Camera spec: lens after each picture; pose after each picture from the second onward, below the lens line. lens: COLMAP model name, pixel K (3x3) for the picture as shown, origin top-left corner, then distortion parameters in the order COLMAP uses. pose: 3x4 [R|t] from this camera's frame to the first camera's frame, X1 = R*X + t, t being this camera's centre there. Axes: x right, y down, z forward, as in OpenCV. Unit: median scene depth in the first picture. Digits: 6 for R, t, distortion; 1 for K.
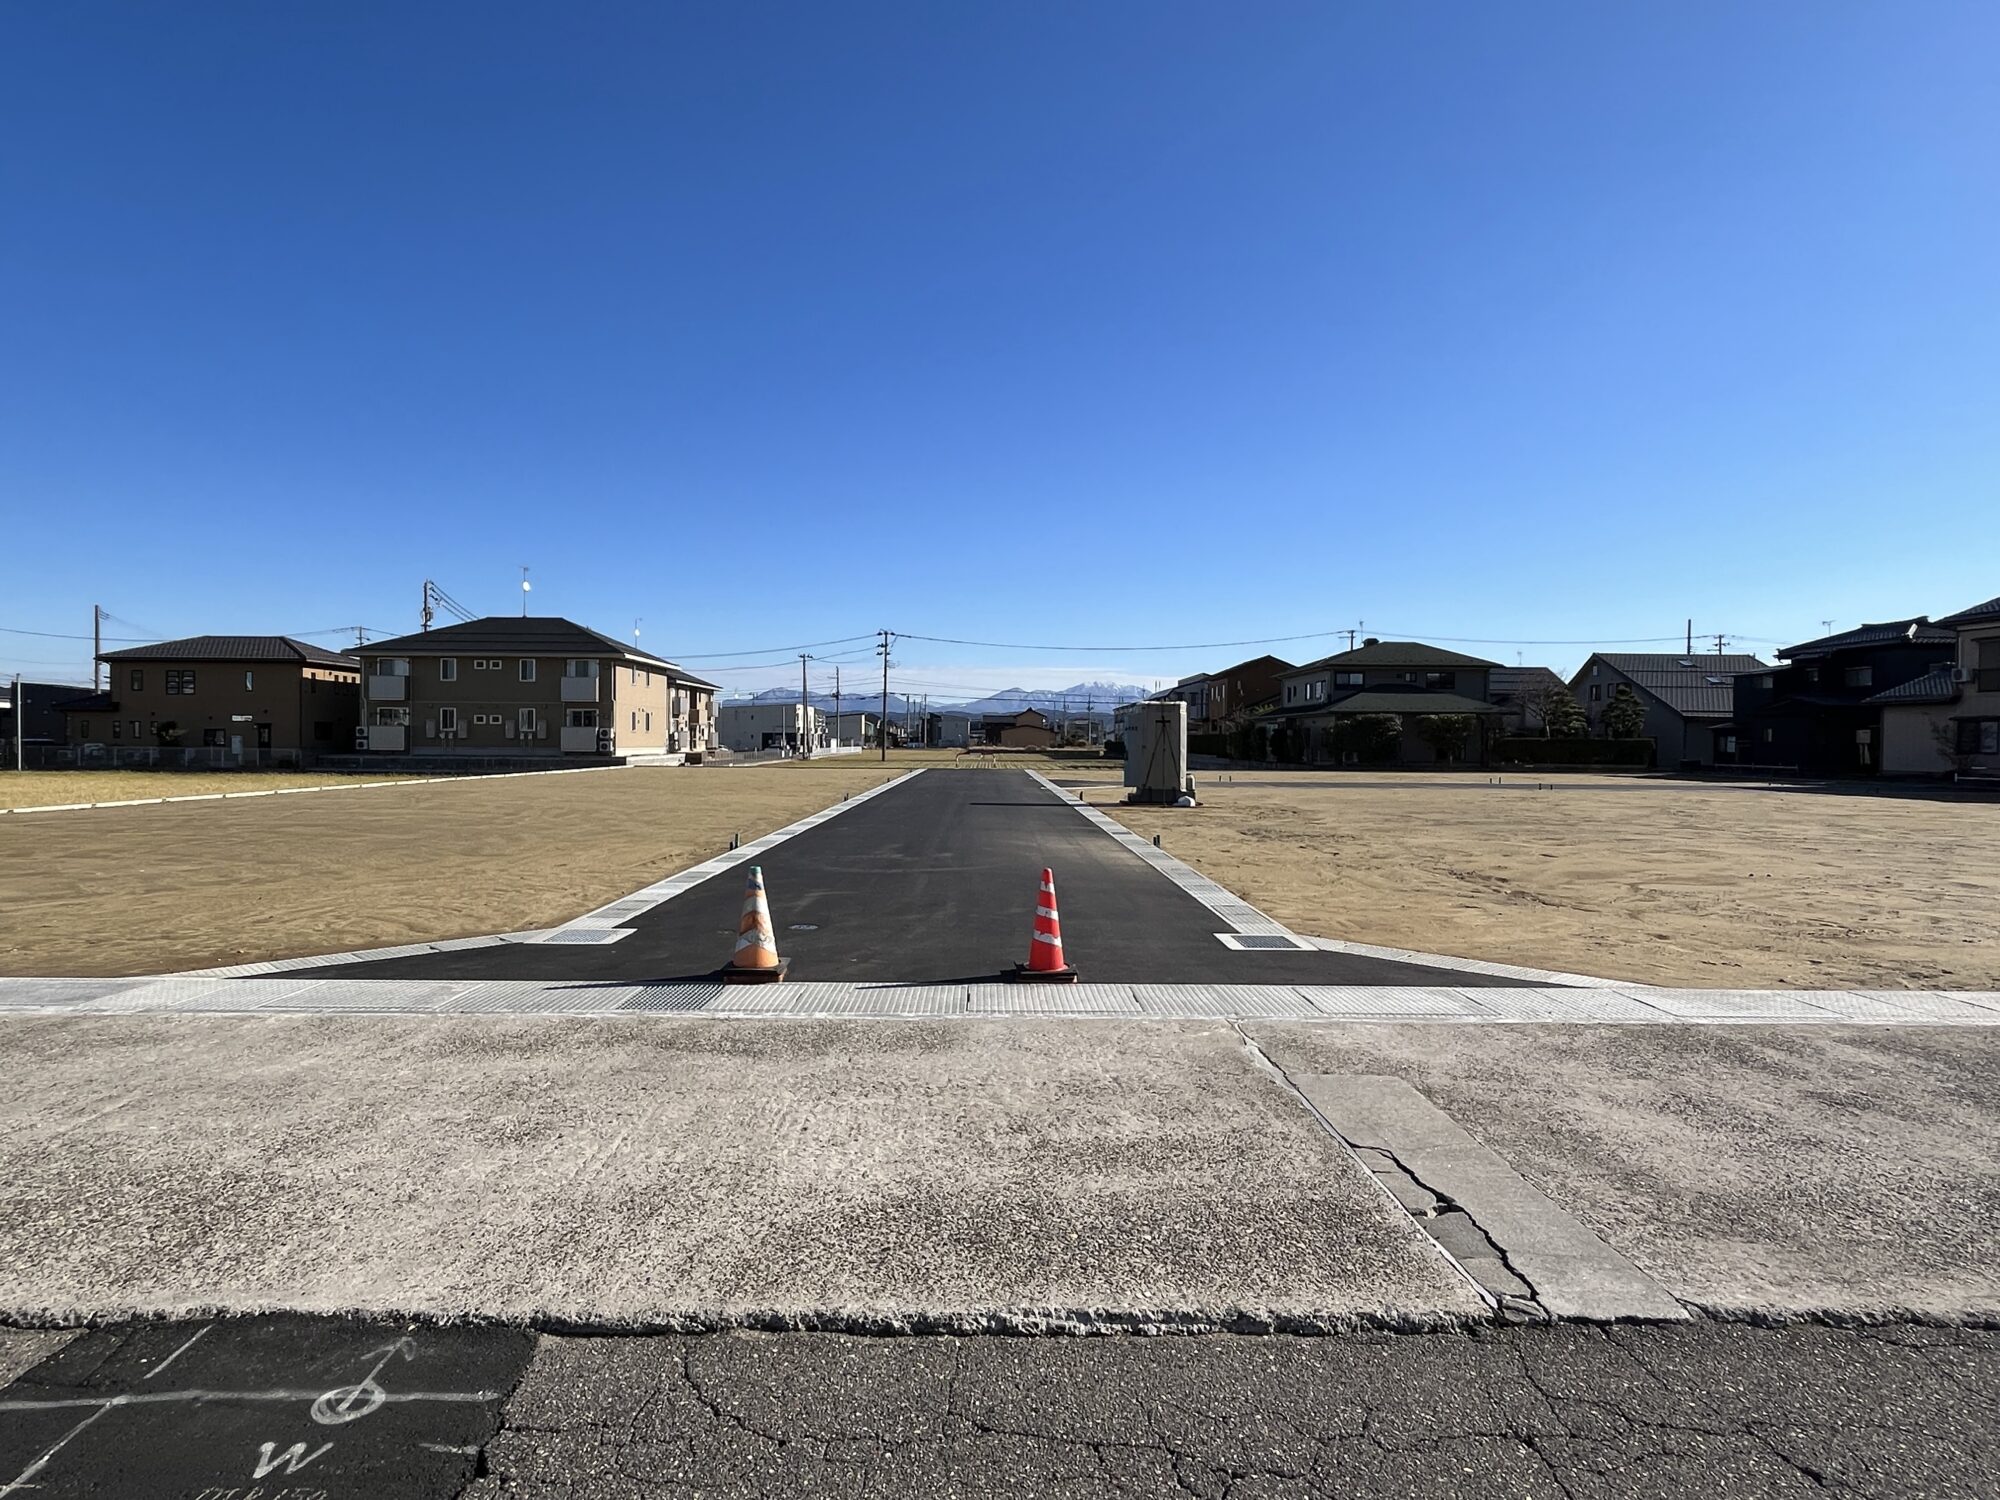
lens RADIAL K [[1106.4, 0, 986.1], [0, 1106.4, 756.4], [0, 0, 1]] dist [-0.003157, -0.000429]
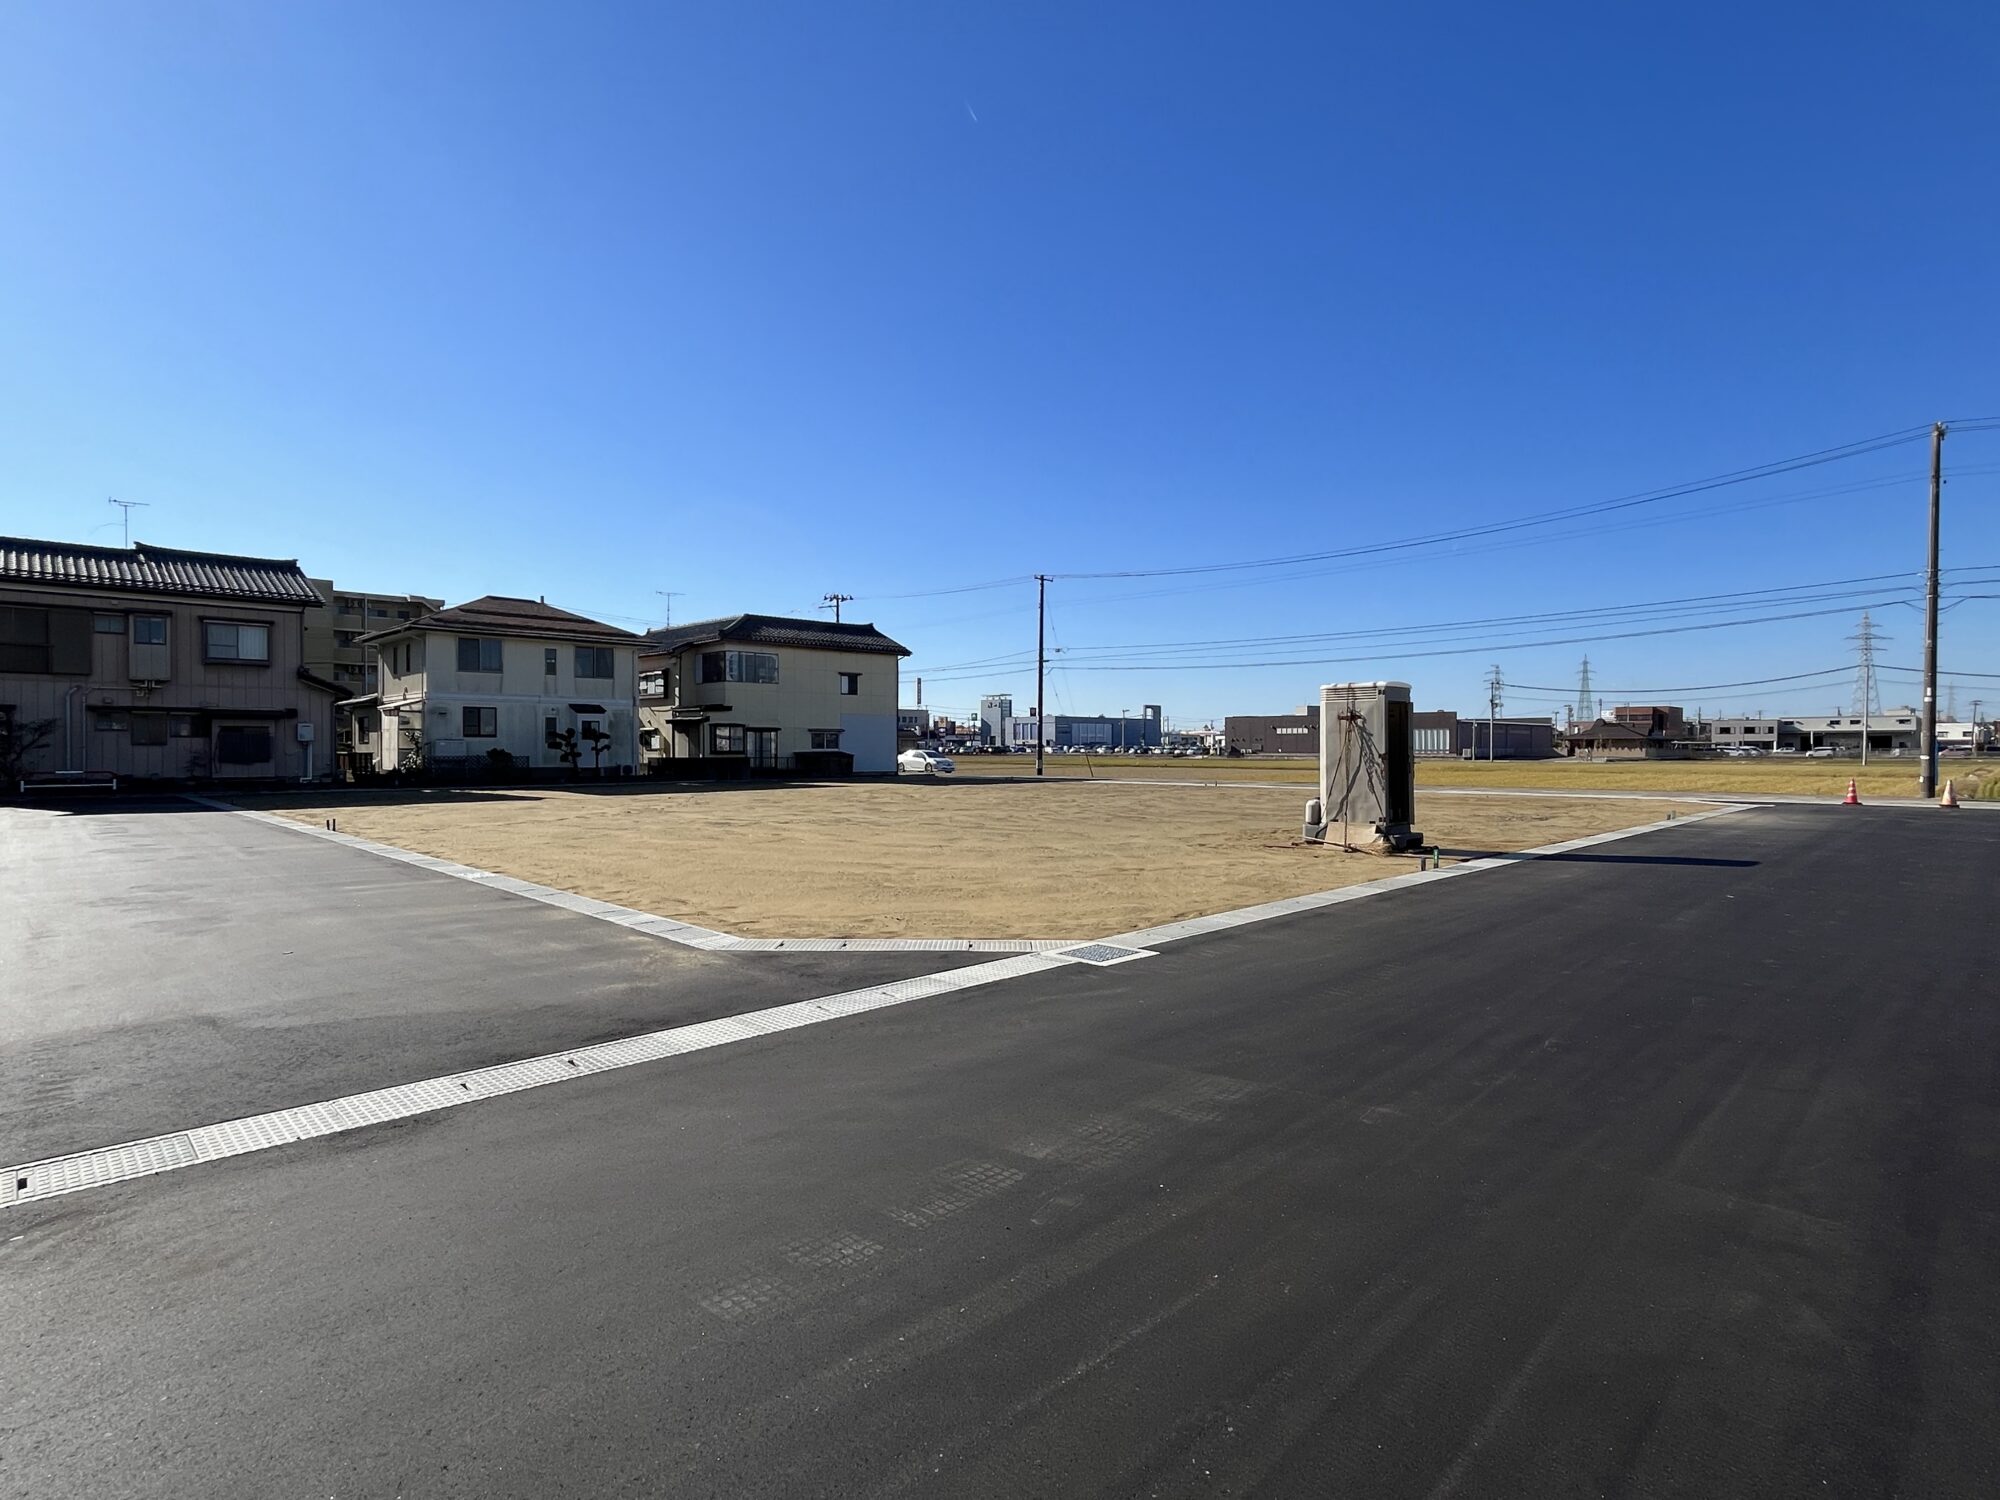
lens RADIAL K [[1012.1, 0, 988.3], [0, 1012.1, 754.6], [0, 0, 1]] dist [-0.001074, -0.000004]
pose [[-0.695152, -0.009897, 0.718794, -0.223253], [0.006386, 0.999781, 0.019942, -0.040101], [-0.718834, 0.018453, -0.694937, 3.421842]]
